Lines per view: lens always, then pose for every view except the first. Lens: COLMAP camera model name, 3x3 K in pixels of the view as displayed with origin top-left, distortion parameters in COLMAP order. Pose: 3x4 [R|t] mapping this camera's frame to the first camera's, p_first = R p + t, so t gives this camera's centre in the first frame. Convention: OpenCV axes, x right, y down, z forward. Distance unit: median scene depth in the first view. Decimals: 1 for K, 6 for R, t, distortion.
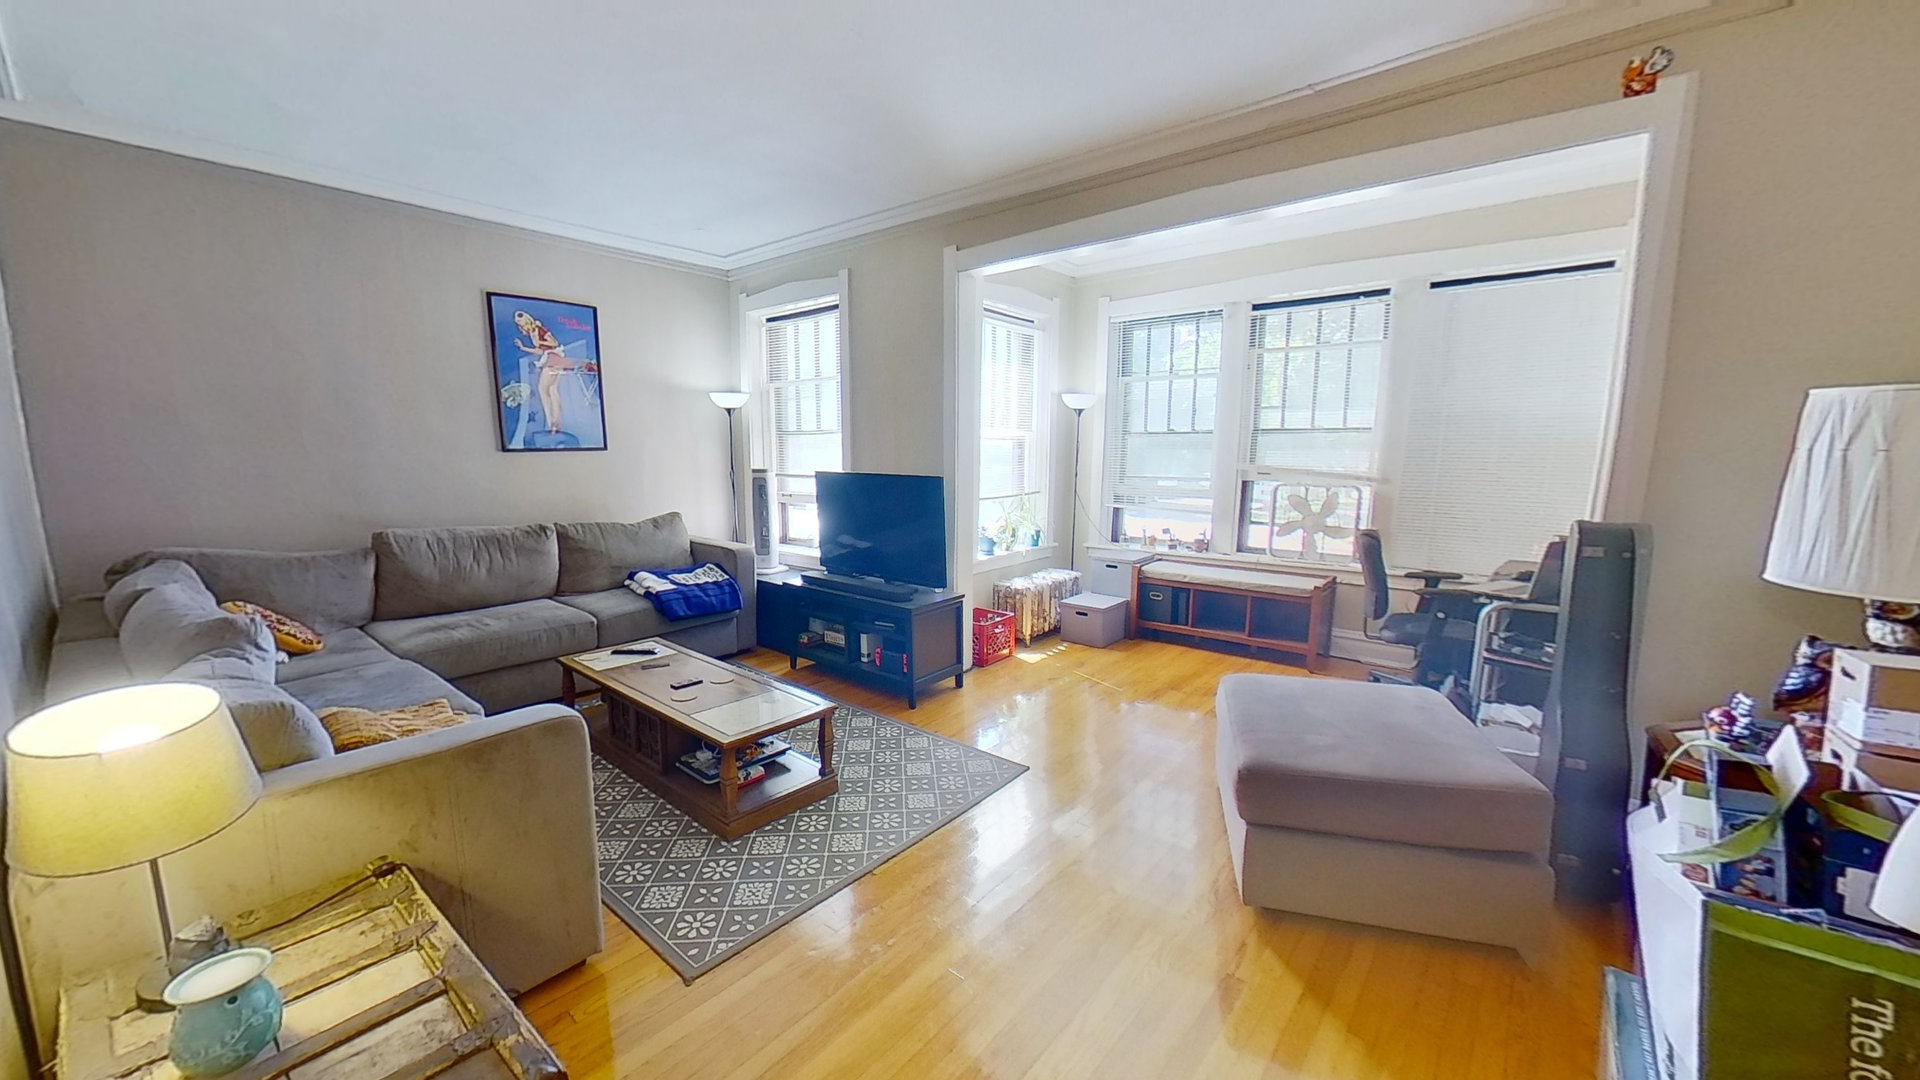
lens RADIAL K [[699.5, 0, 966.2], [0, 699.5, 538.2], [0, 0, 1]] dist [0.004398, 0.000228]
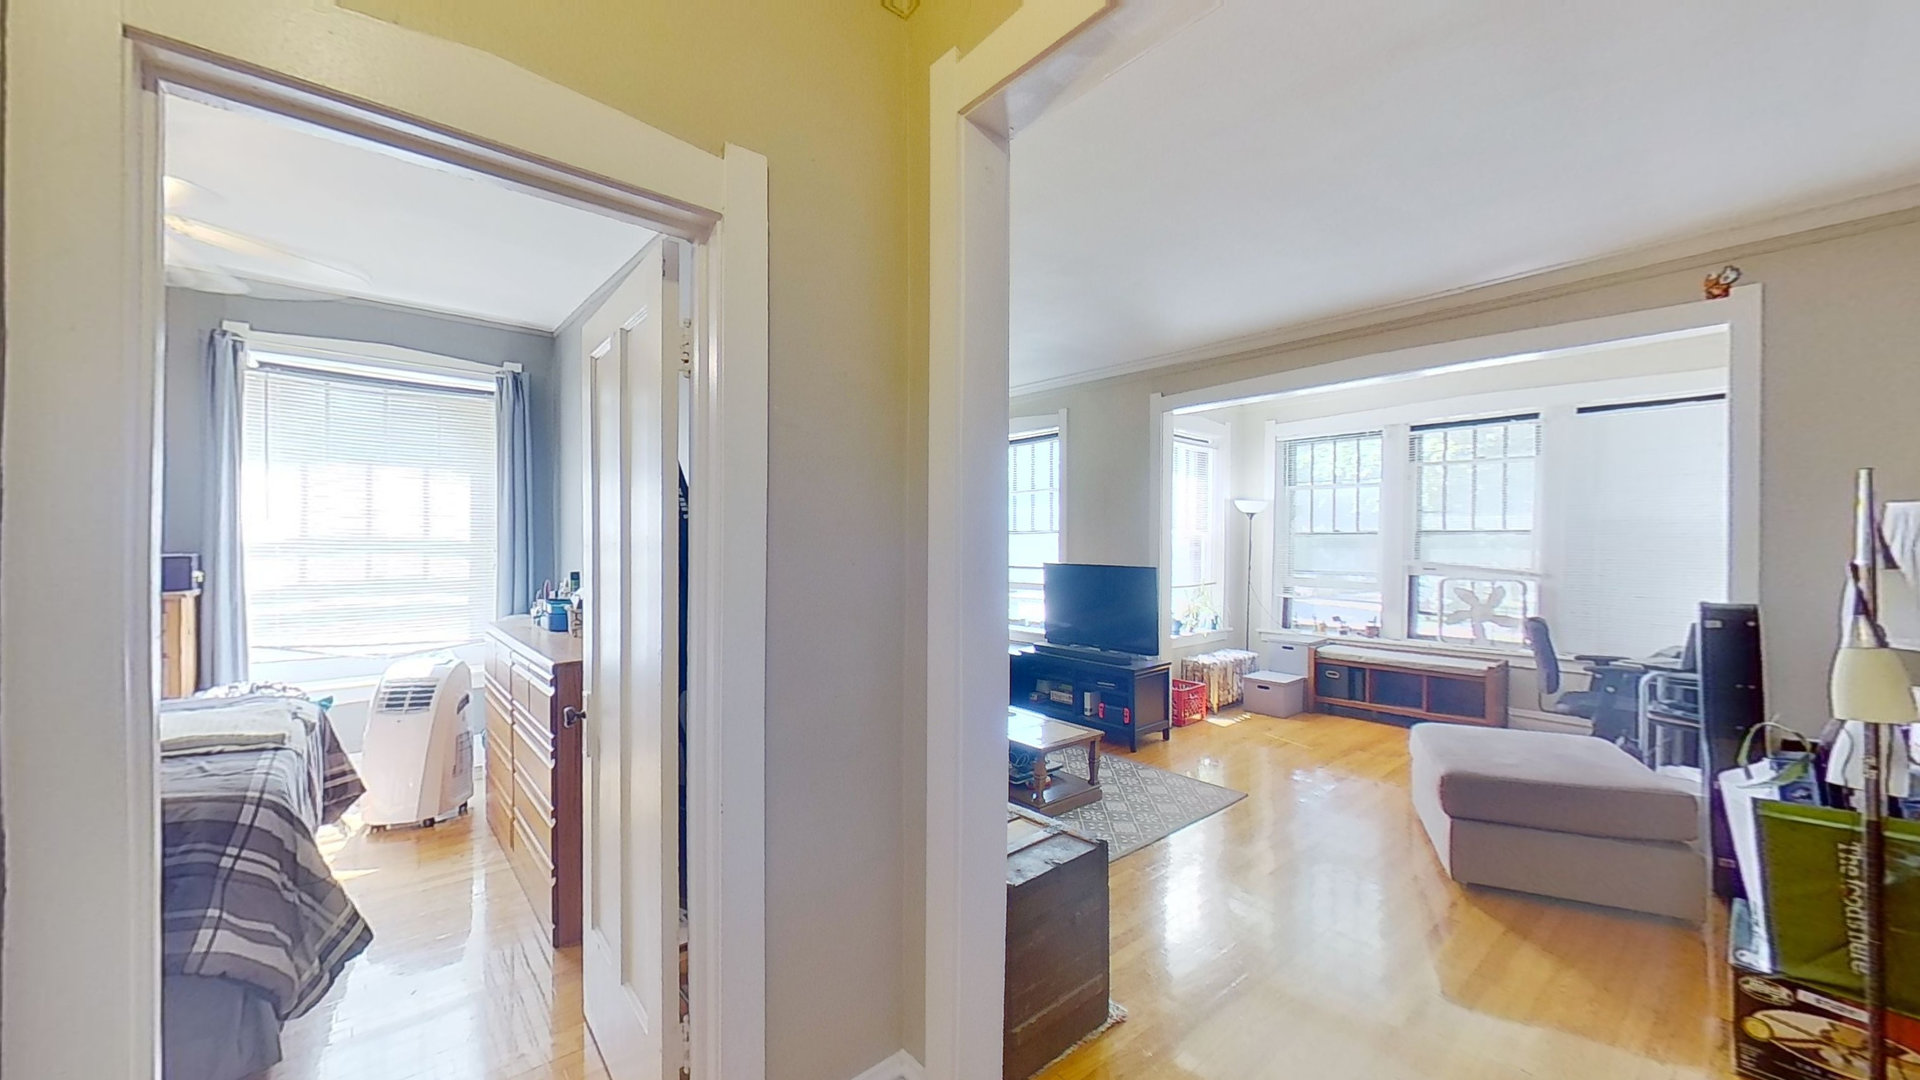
lens RADIAL K [[693.4, 0, 949.0], [0, 693.4, 534.1], [0, 0, 1]] dist [-0.007106, -0.001894]
pose [[0.982645, 0.003446, -0.185462, -0.153670], [-0.030144, 0.989503, -0.141331, 0.038767], [0.183028, 0.144469, 0.972435, -0.278691]]
